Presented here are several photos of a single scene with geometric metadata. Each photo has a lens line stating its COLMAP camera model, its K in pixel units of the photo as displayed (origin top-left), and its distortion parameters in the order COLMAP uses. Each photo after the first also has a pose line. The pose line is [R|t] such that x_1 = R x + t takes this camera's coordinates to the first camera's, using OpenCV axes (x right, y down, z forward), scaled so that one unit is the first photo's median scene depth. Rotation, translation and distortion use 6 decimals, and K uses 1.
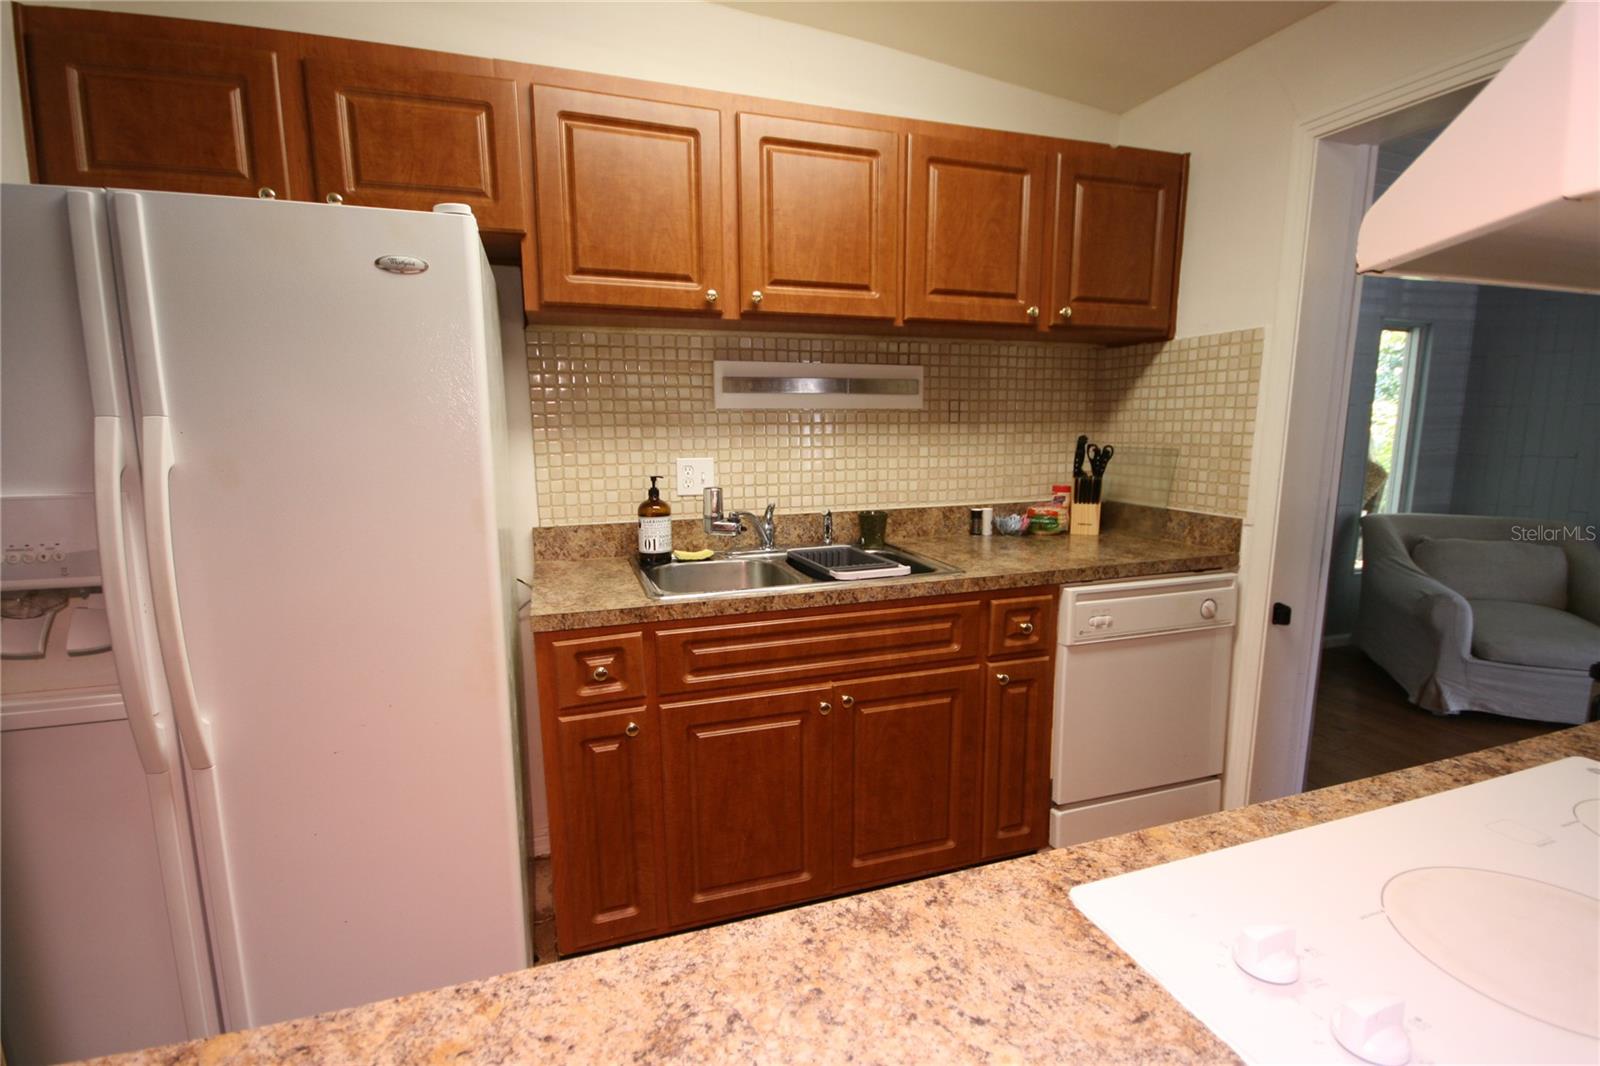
lens RADIAL K [[739.7, 0, 800.8], [0, 739.7, 538.3], [0, 0, 1]] dist [0.011129, -0.013084]
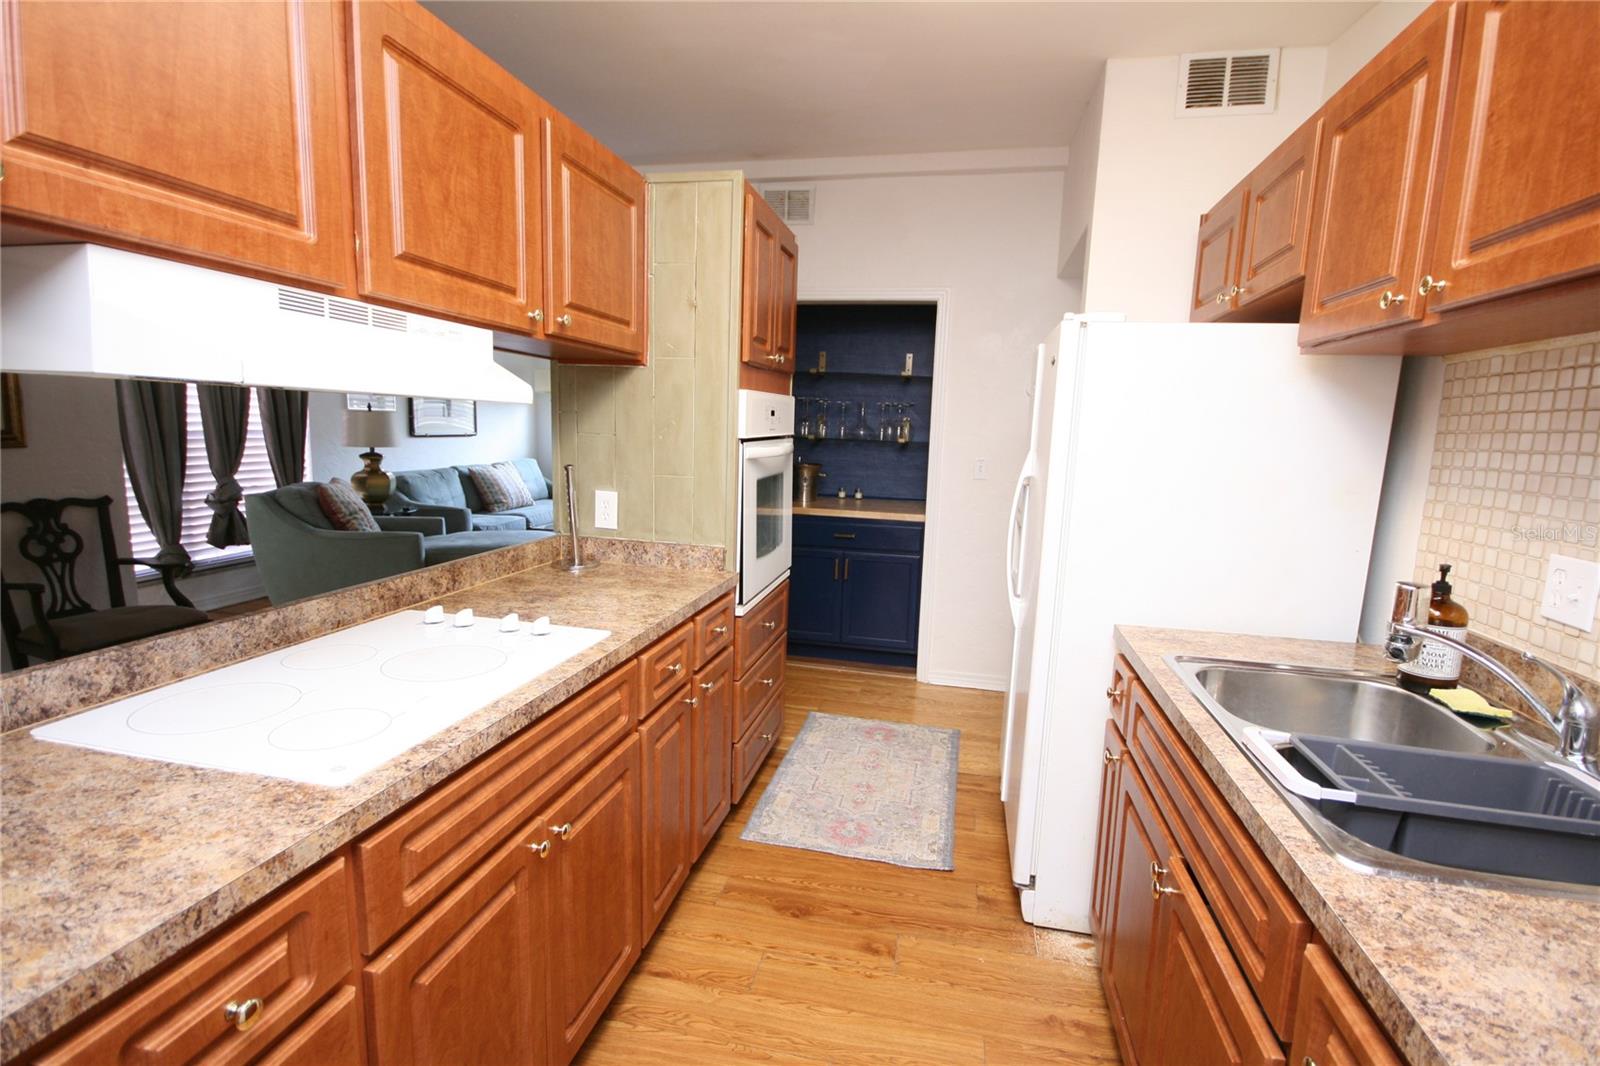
lens RADIAL K [[739.7, 0, 800.8], [0, 739.7, 538.3], [0, 0, 1]] dist [0.011129, -0.013084]
pose [[-0.525817, 0.112099, -0.843179, 1.697271], [-0.160064, 0.960528, 0.227519, -0.422324], [0.835402, 0.254596, -0.487119, 2.143576]]
